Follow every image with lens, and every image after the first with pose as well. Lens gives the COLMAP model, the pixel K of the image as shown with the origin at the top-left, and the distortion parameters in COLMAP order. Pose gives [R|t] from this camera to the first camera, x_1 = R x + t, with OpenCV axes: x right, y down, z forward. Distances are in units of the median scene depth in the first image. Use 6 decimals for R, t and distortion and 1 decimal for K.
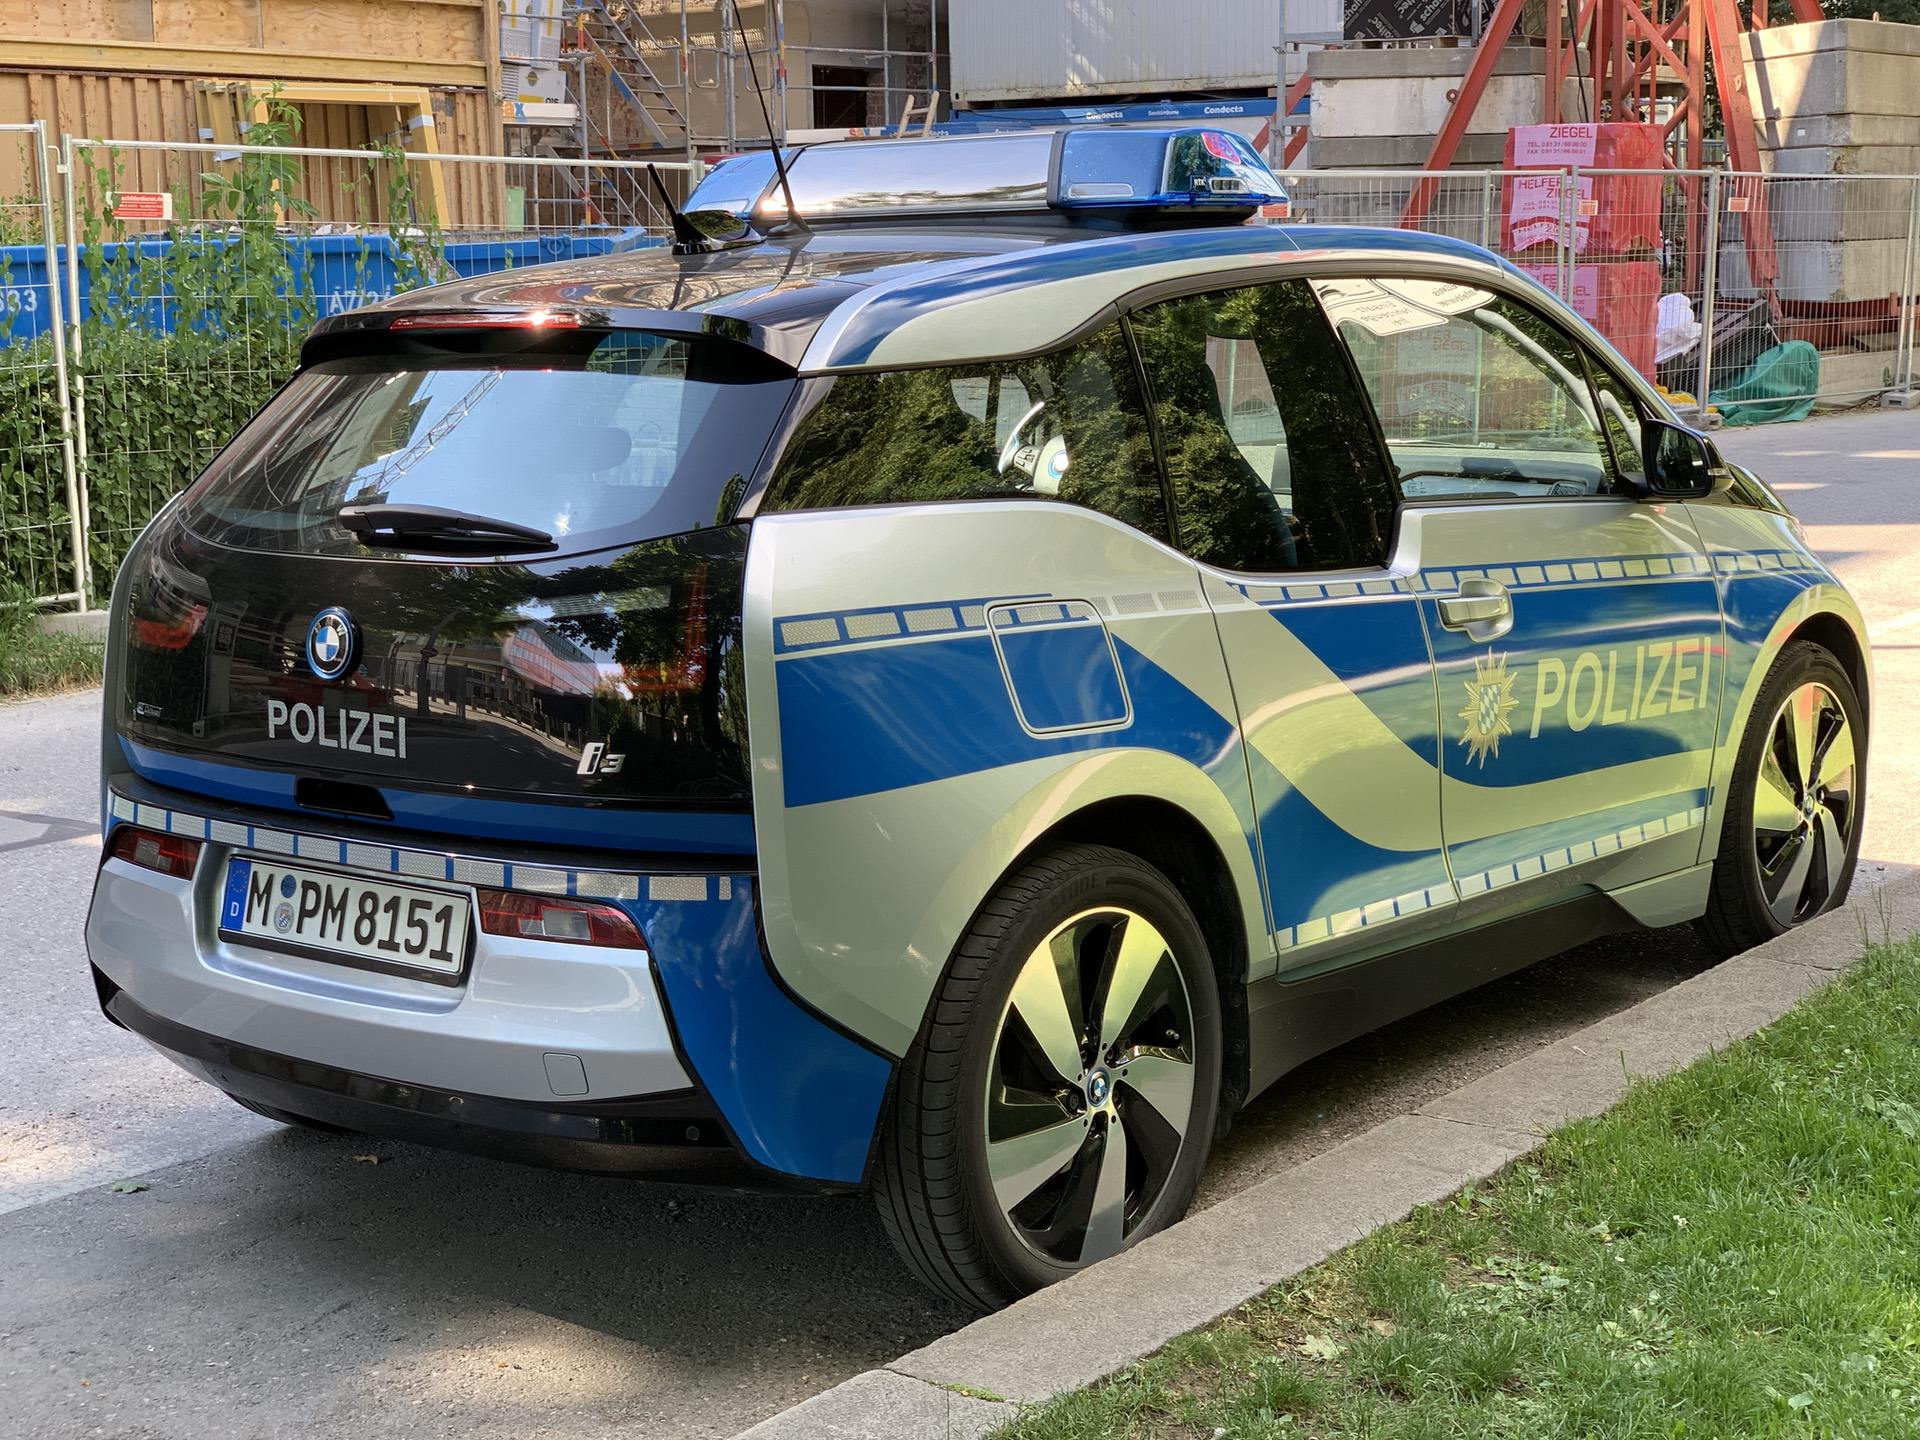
lens RADIAL K [[2839.5, 0, 960.0], [0, 2839.5, 720.0], [0, 0, 1]] dist [0.024206, -0.037333]
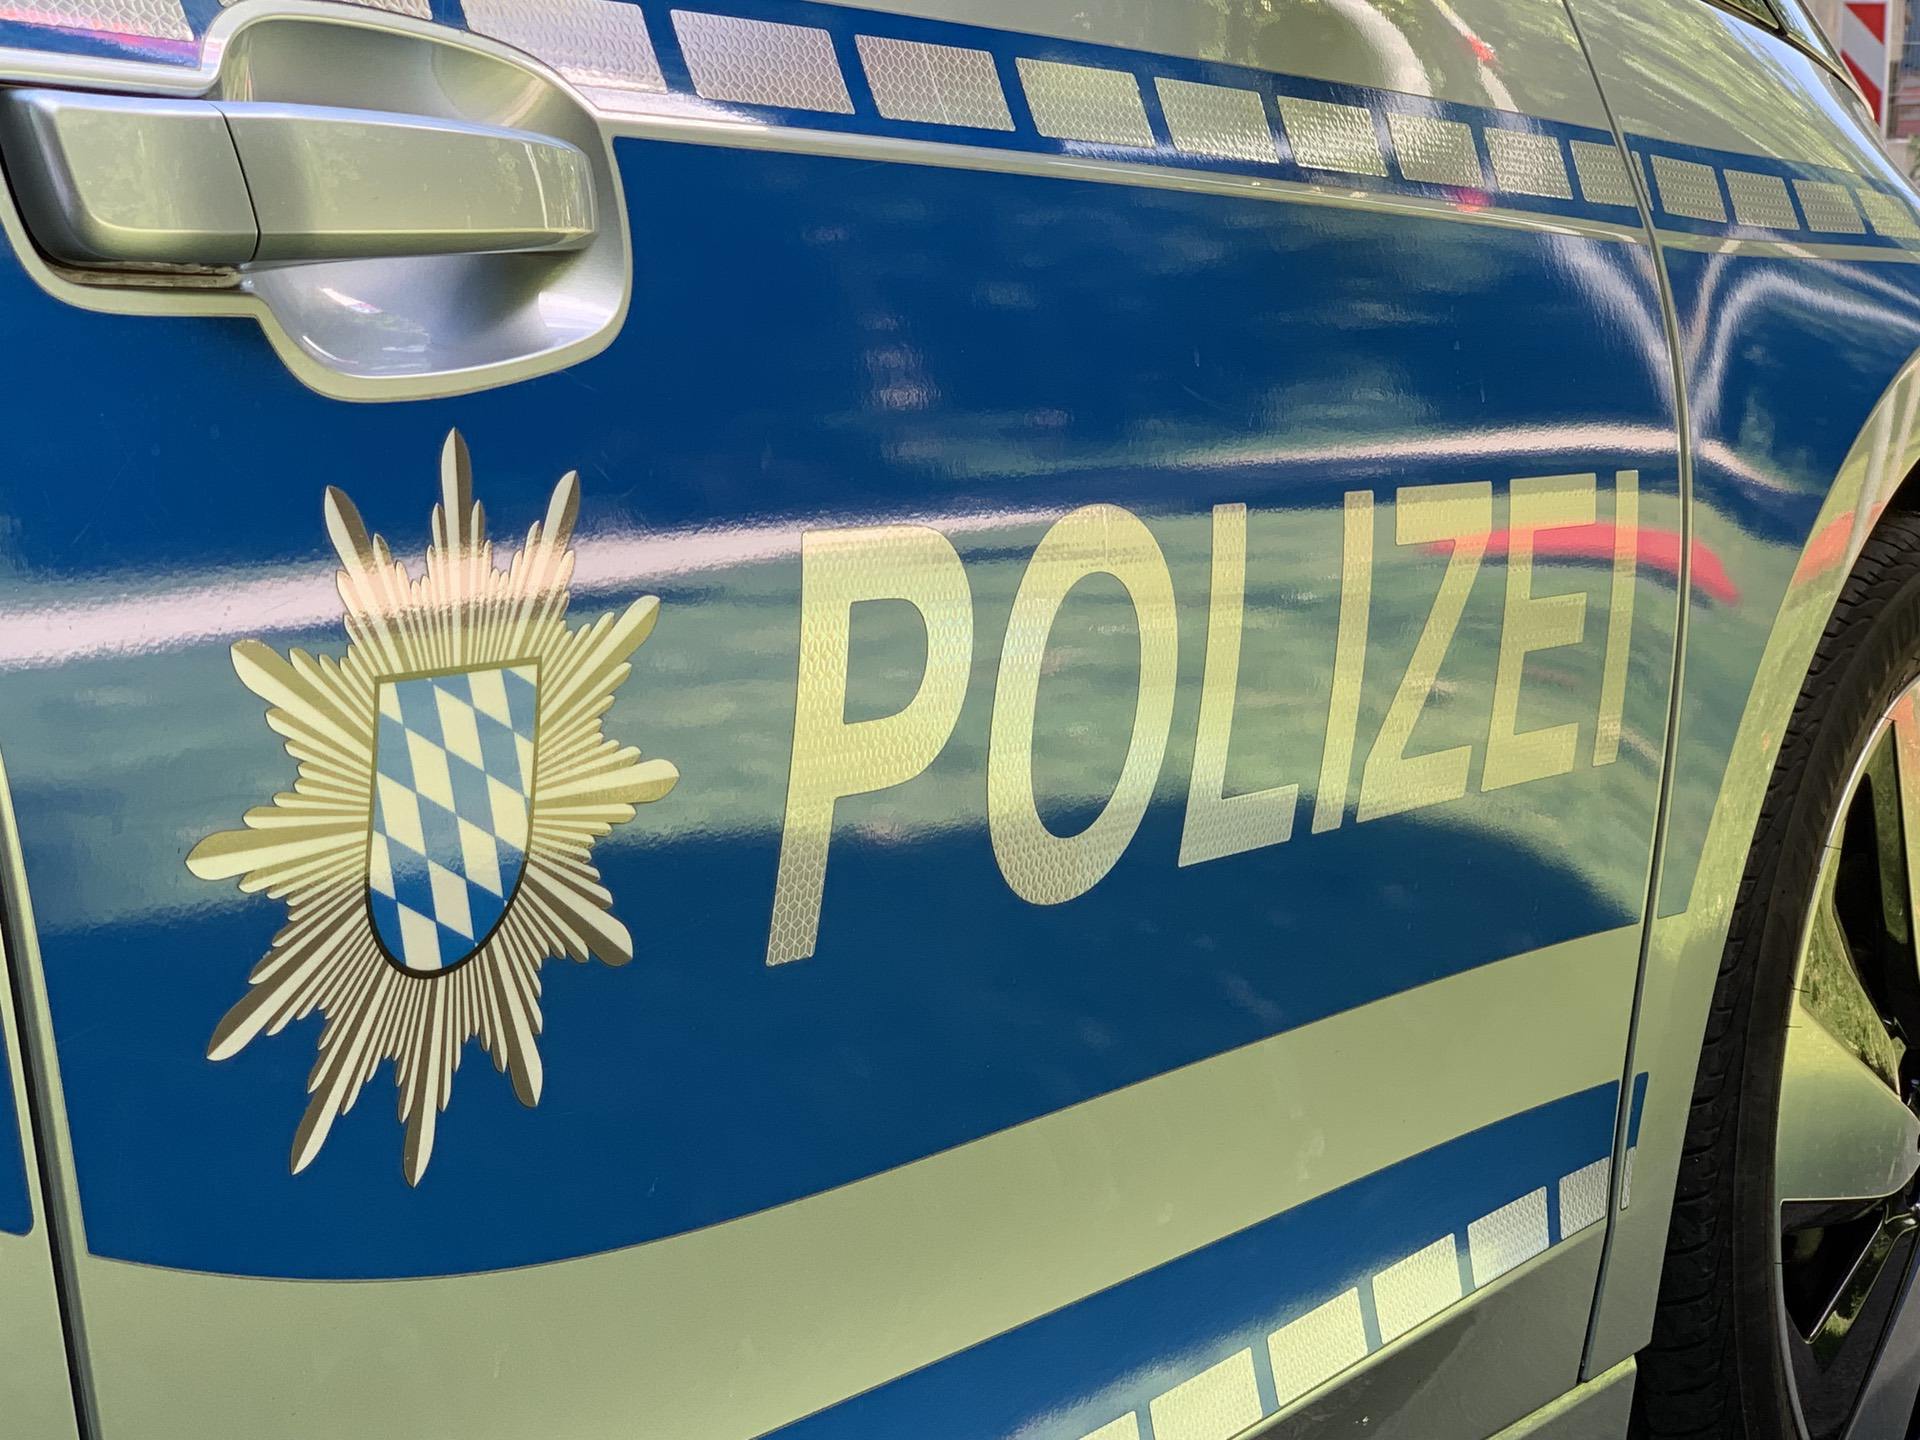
lens RADIAL K [[3777.8, 0, 960.0], [0, 3777.8, 720.0], [0, 0, 1]] dist [-0.004338, 0.000715]
pose [[0.991380, 0.000439, 0.131020, 0.159931], [-0.001164, 0.999984, 0.005462, -0.009482], [-0.131015, -0.005567, 0.991365, 0.675269]]
